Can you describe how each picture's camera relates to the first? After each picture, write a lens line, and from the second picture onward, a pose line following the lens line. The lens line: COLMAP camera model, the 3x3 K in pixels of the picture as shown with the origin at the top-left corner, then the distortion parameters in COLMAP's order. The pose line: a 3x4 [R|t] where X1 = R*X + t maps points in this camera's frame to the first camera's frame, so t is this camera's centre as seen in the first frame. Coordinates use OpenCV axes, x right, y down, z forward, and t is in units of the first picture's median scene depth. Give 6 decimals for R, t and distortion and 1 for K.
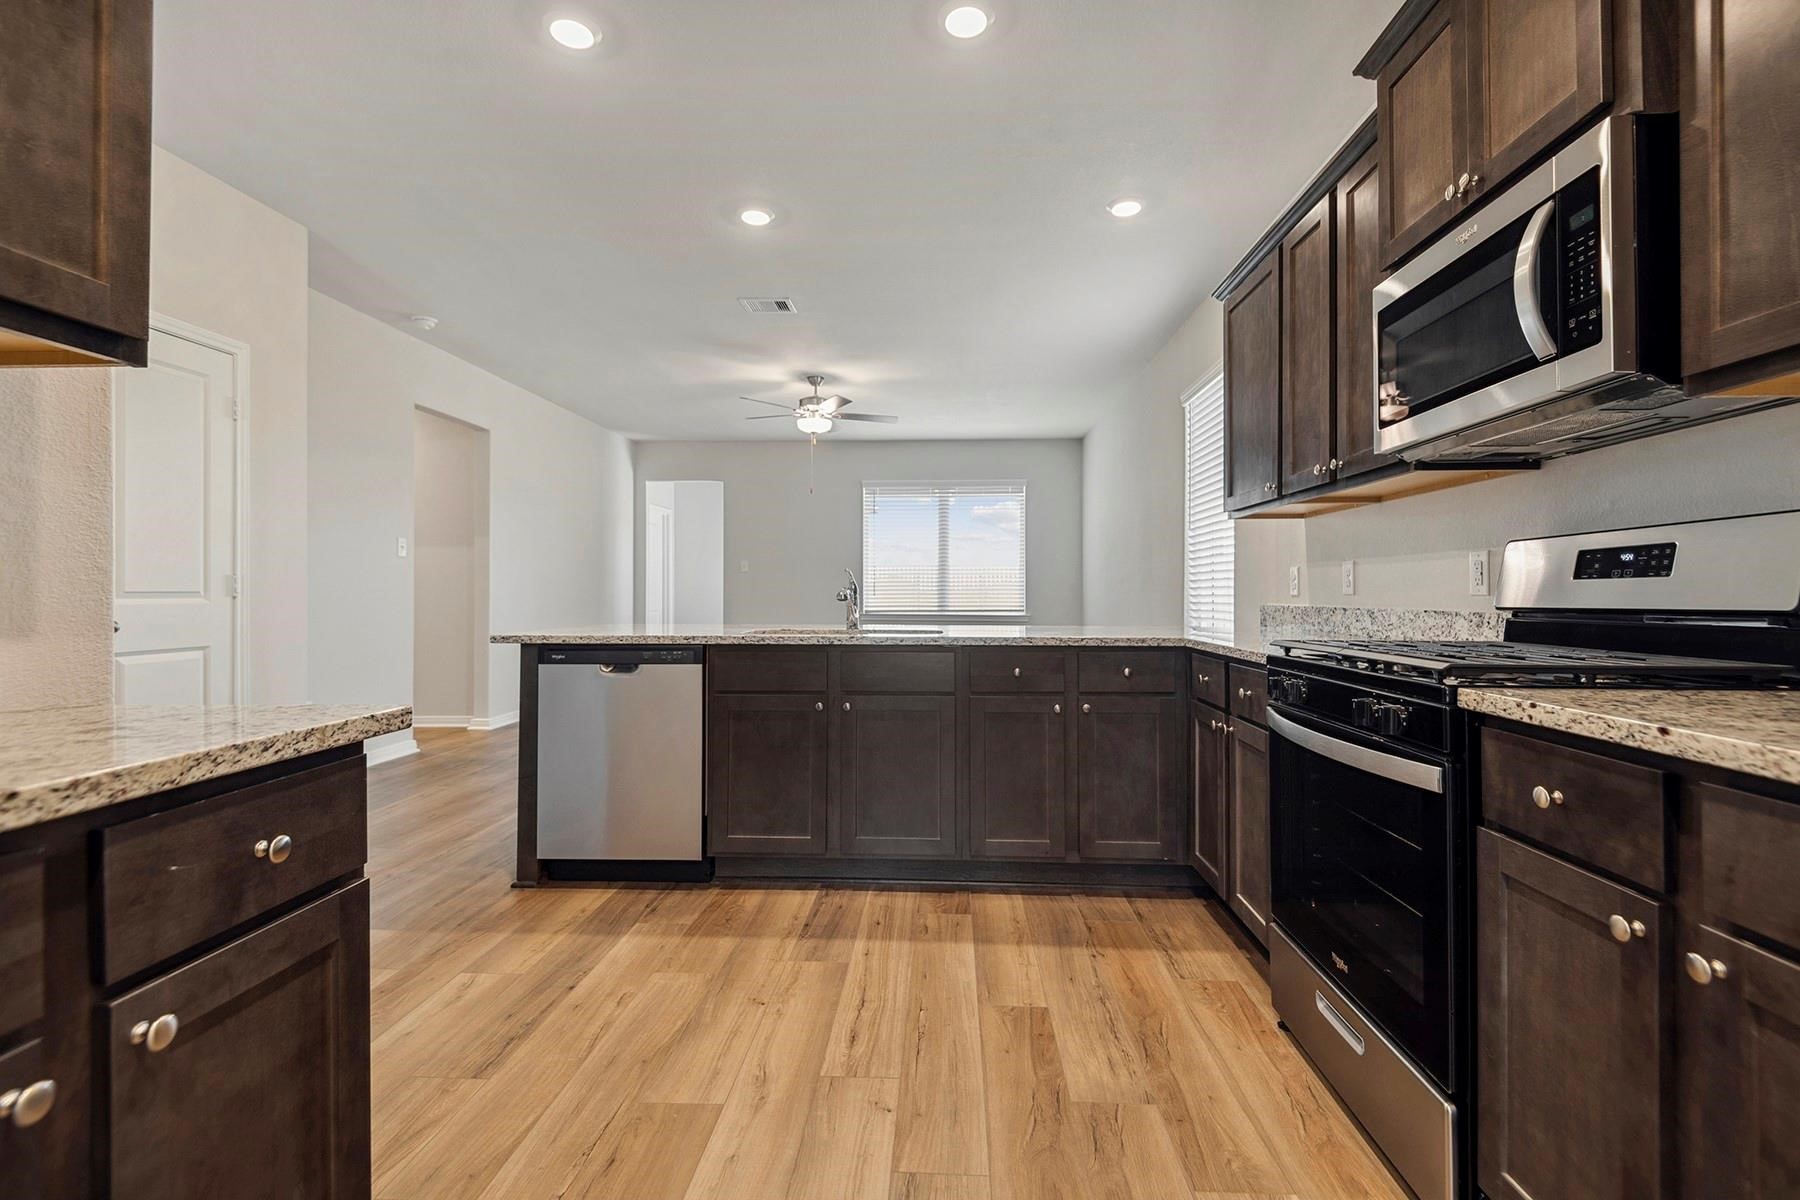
lens RADIAL K [[822.7, 0, 904.8], [0, 822.7, 587.7], [0, 0, 1]] dist [0.036147, -0.027189]
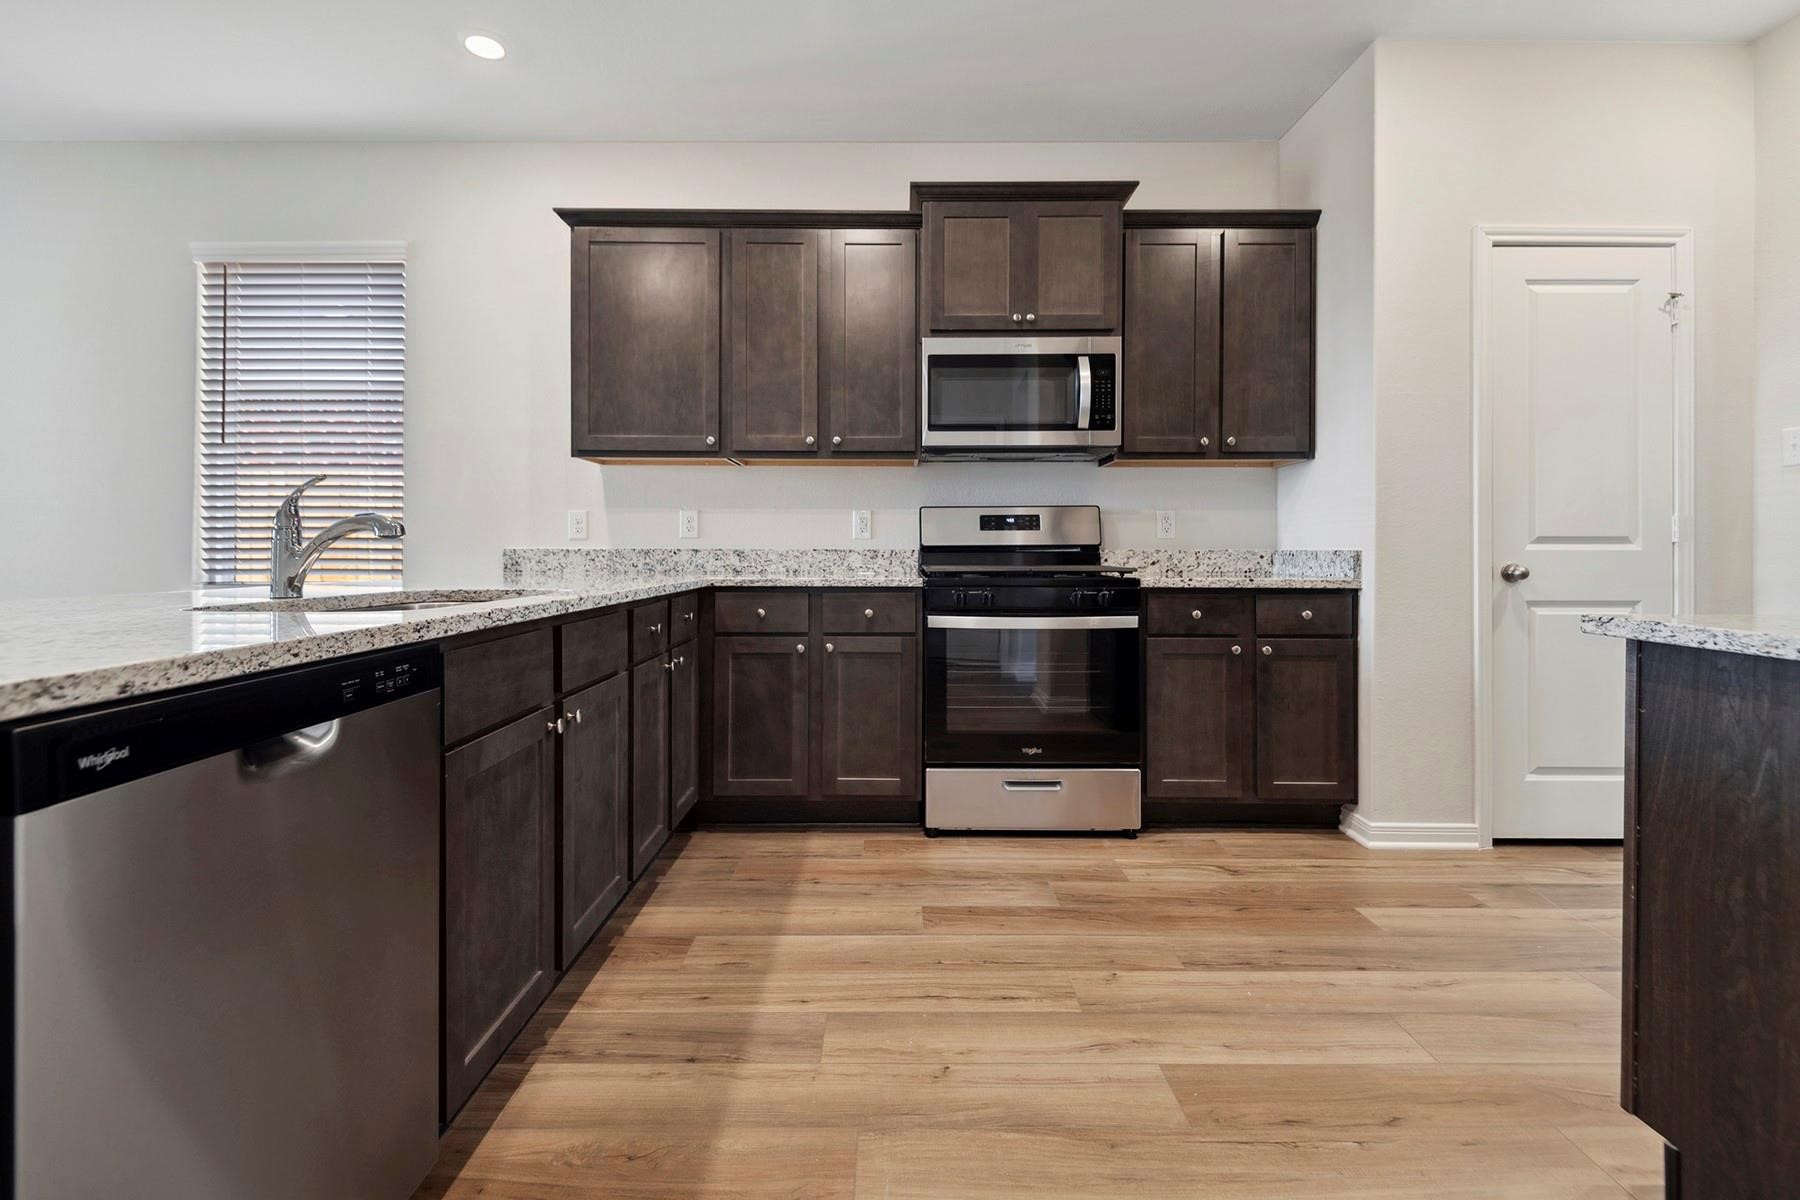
lens RADIAL K [[830.3, 0, 896.2], [0, 830.3, 546.4], [0, 0, 1]] dist [0.040610, -0.029806]
pose [[-0.054635, 0.002310, 0.998504, -0.835742], [-0.009718, 0.999949, -0.002846, 0.026364], [-0.998459, -0.009858, -0.054610, 0.978225]]
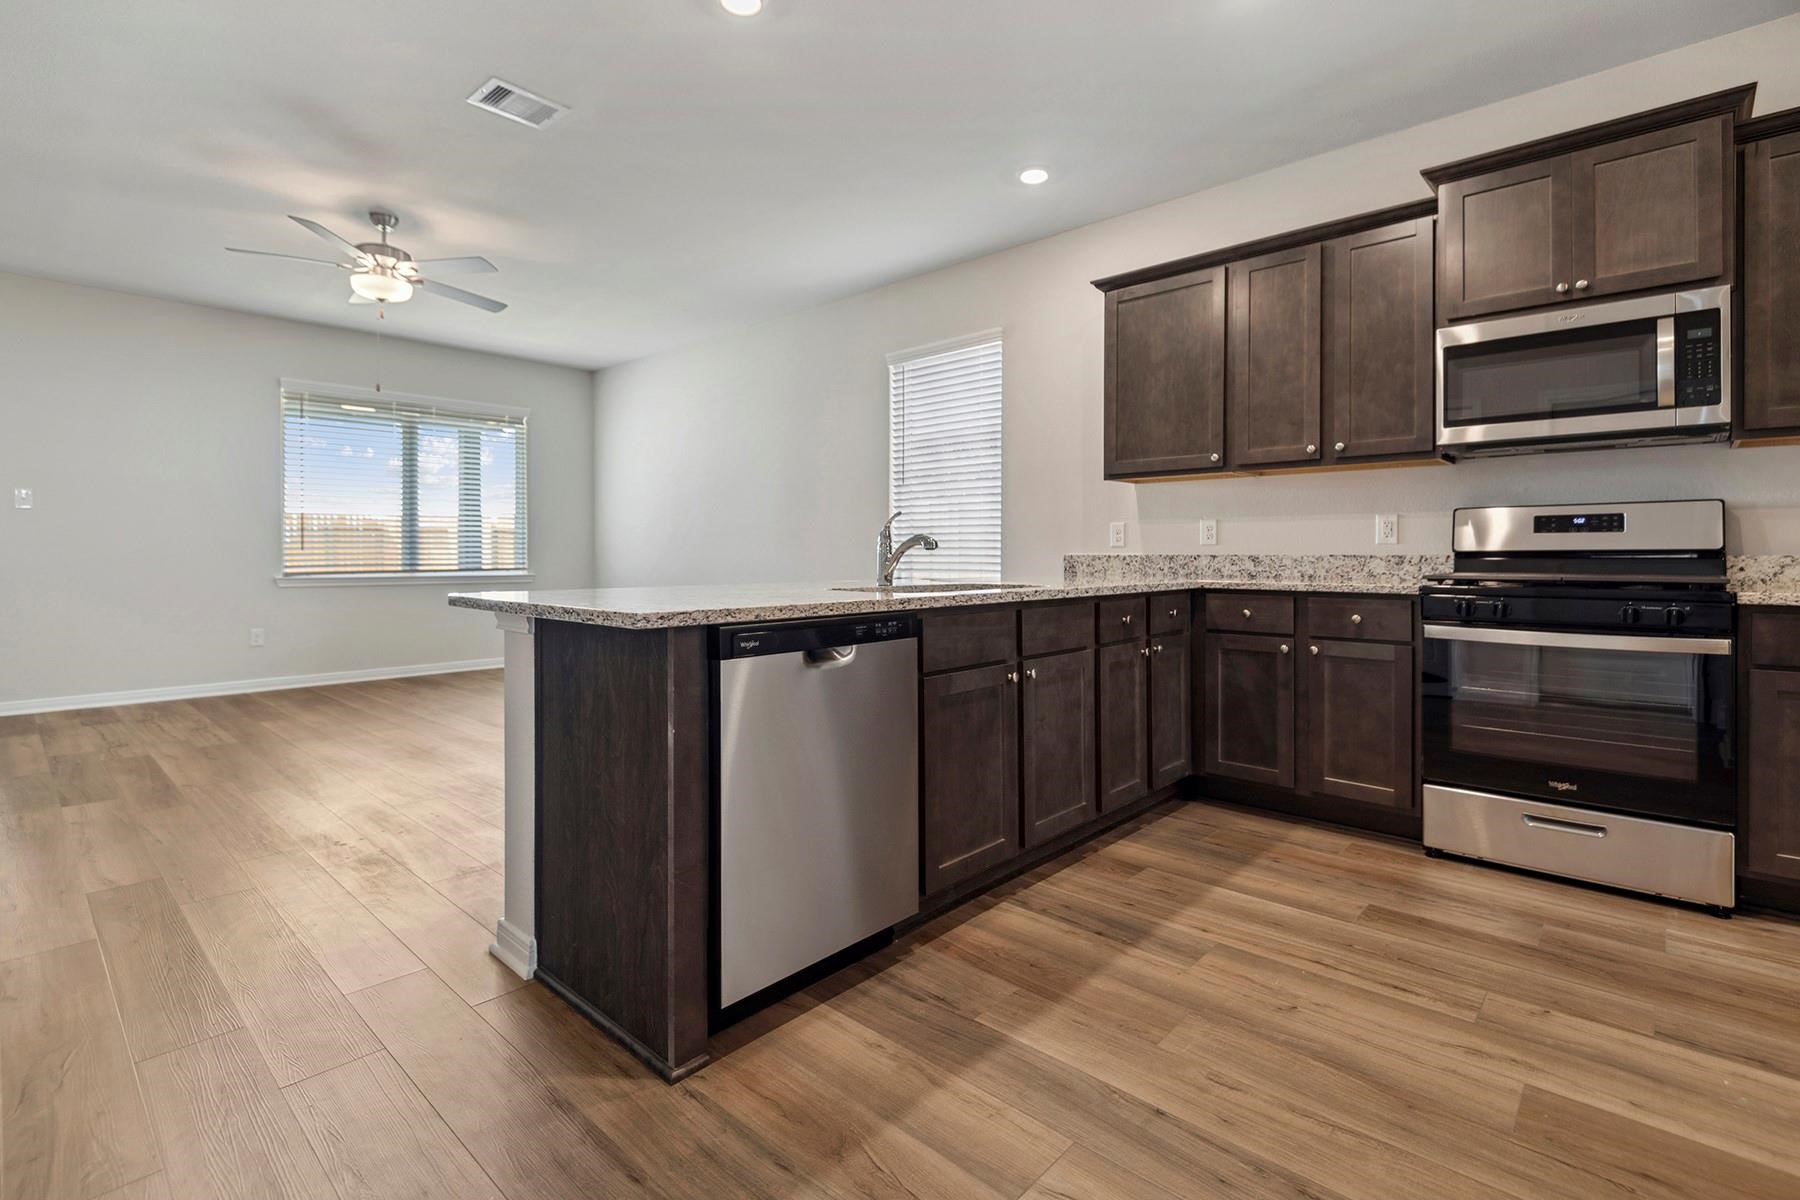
lens RADIAL K [[830.8, 0, 905.1], [0, 830.8, 556.9], [0, 0, 1]] dist [0.036860, -0.026110]
pose [[0.633081, -0.005310, 0.774067, -0.993987], [-0.004828, 0.999930, 0.010808, 0.019473], [-0.774070, -0.010579, 0.633011, 0.683595]]
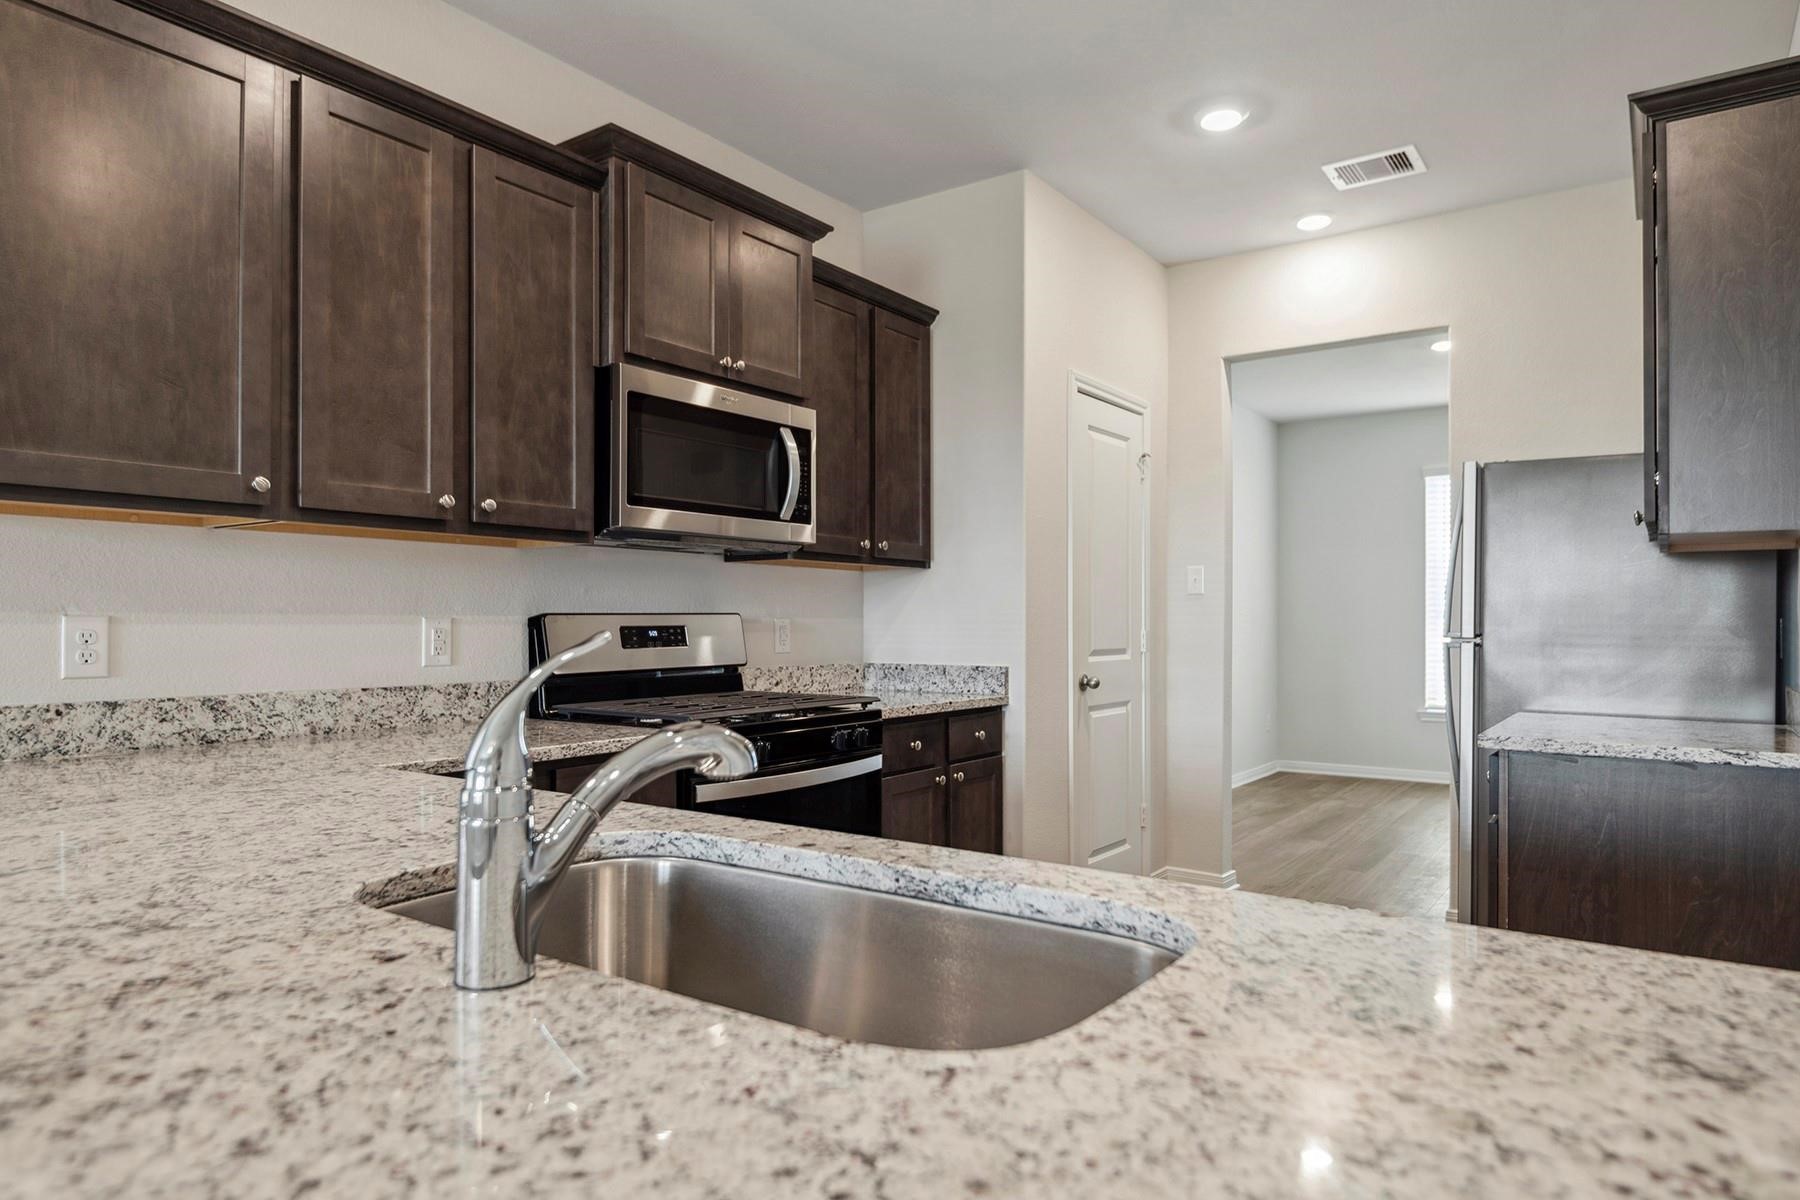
lens RADIAL K [[1073.4, 0, 903.7], [0, 1073.4, 615.4], [0, 0, 1]] dist [0.000107, -0.001219]
pose [[-0.846214, 0.001469, 0.532842, -0.364103], [-0.005477, 0.999919, -0.011455, -0.034361], [-0.532816, -0.012611, -0.846137, 1.657944]]
